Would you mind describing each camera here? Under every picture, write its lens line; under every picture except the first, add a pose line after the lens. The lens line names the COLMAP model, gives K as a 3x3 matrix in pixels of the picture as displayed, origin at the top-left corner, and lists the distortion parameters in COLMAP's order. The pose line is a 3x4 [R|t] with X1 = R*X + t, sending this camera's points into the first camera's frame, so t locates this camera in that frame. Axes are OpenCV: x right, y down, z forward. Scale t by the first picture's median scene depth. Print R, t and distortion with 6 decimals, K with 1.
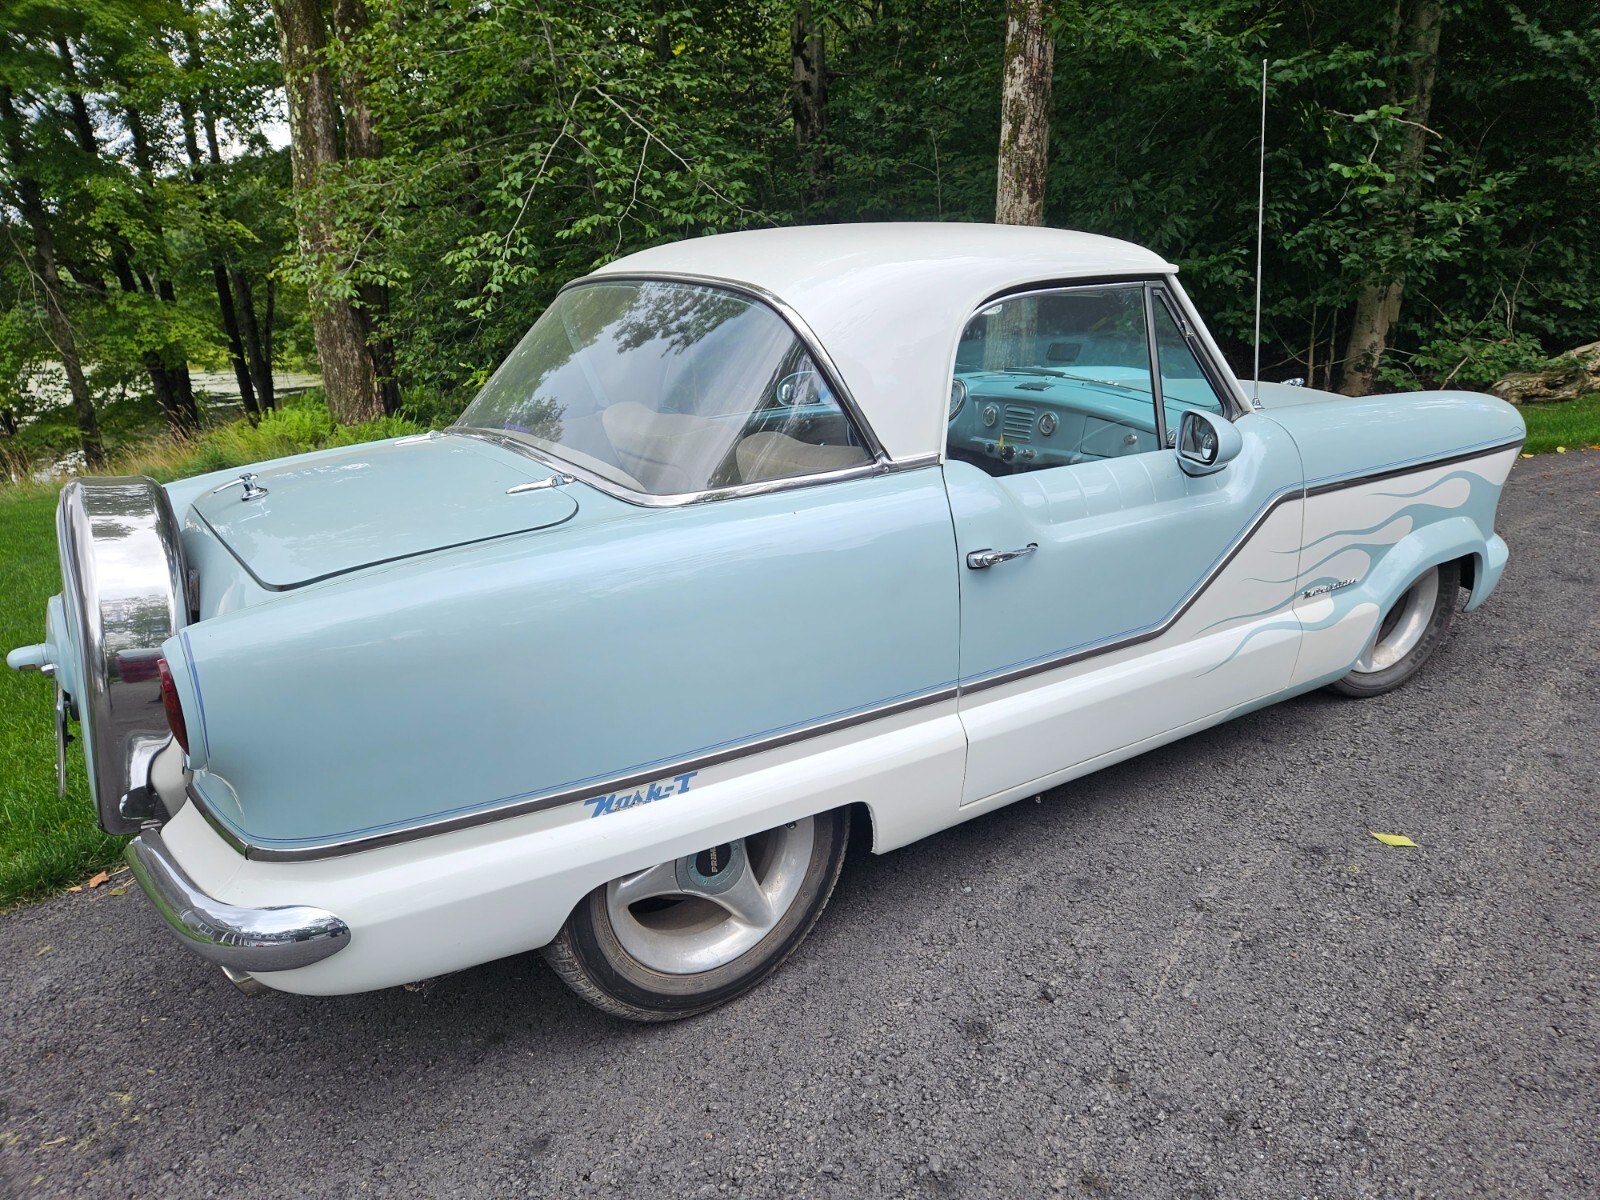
lens RADIAL K [[1063.8, 0, 799.3], [0, 1063.8, 600.9], [0, 0, 1]] dist [0.067697, -0.056033]
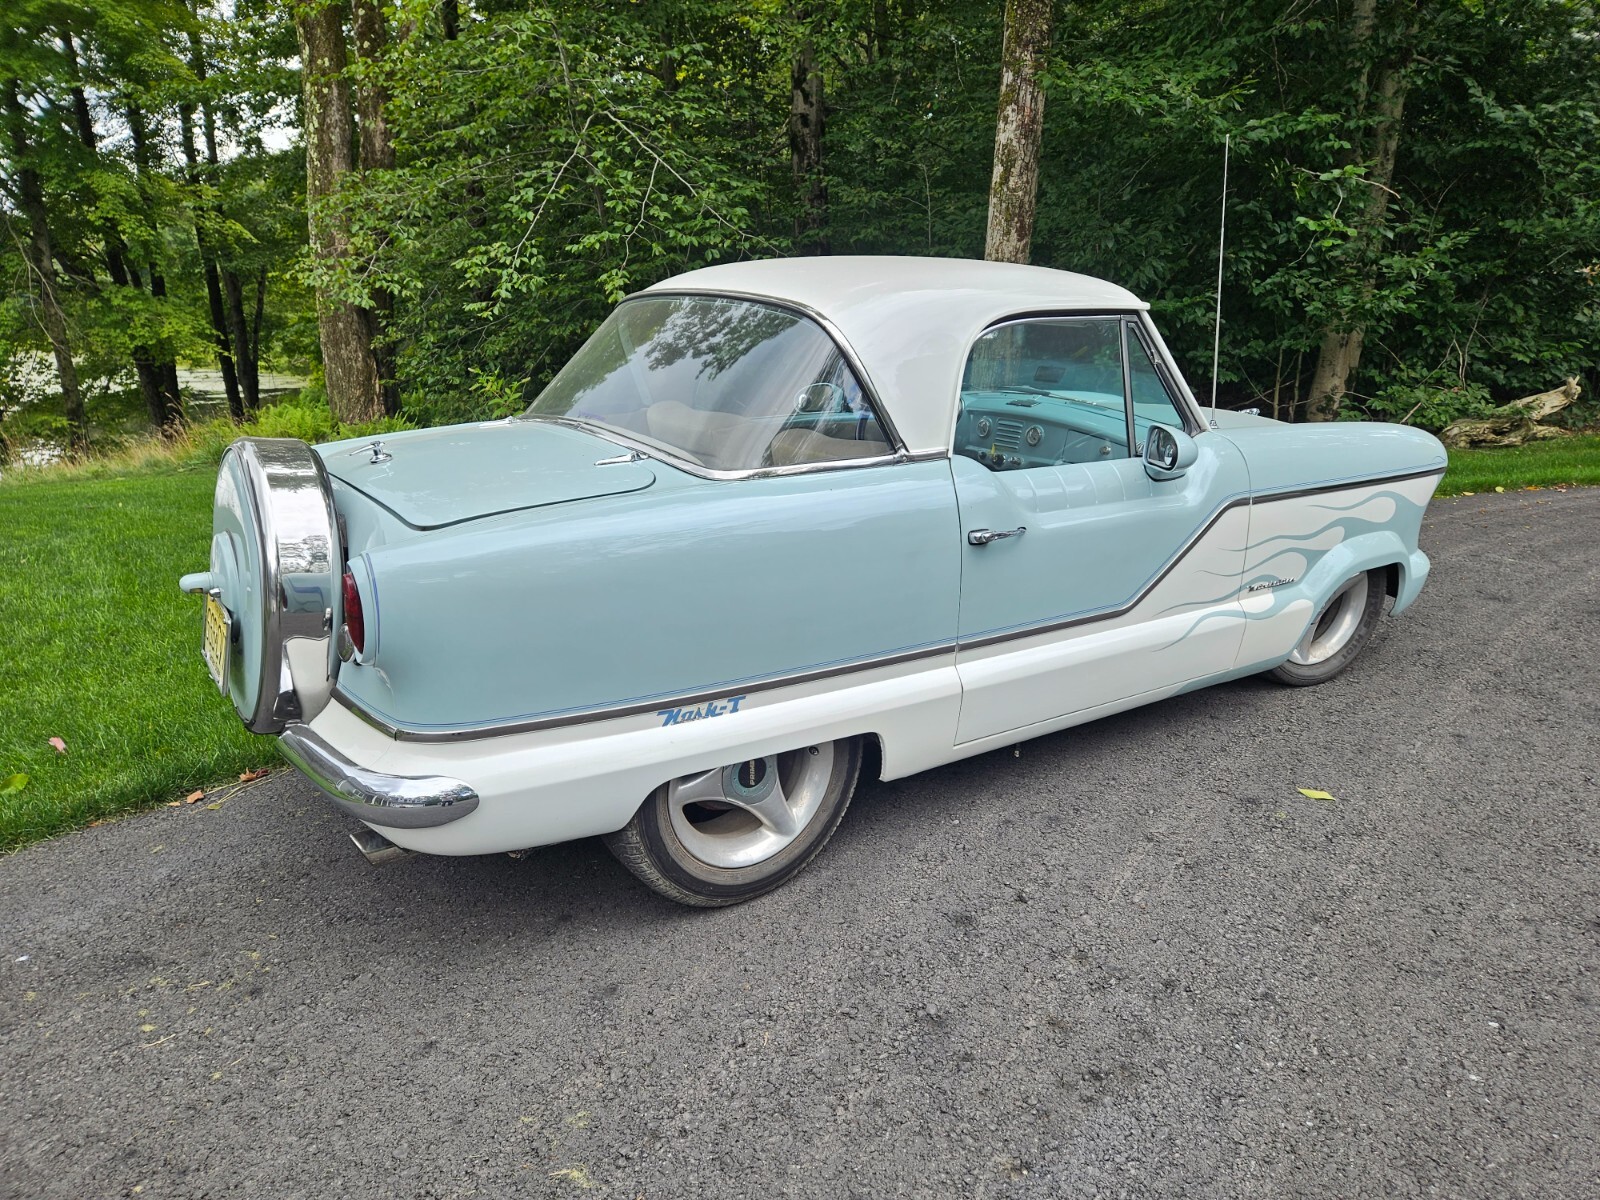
lens RADIAL K [[1063.8, 0, 793.6], [0, 1063.8, 599.3], [0, 0, 1]] dist [0.067697, -0.056033]
pose [[0.999063, 0.038046, 0.020609, -0.041952], [-0.037584, 0.999043, -0.022392, 0.044532], [-0.021441, 0.021597, 0.999537, -0.135335]]
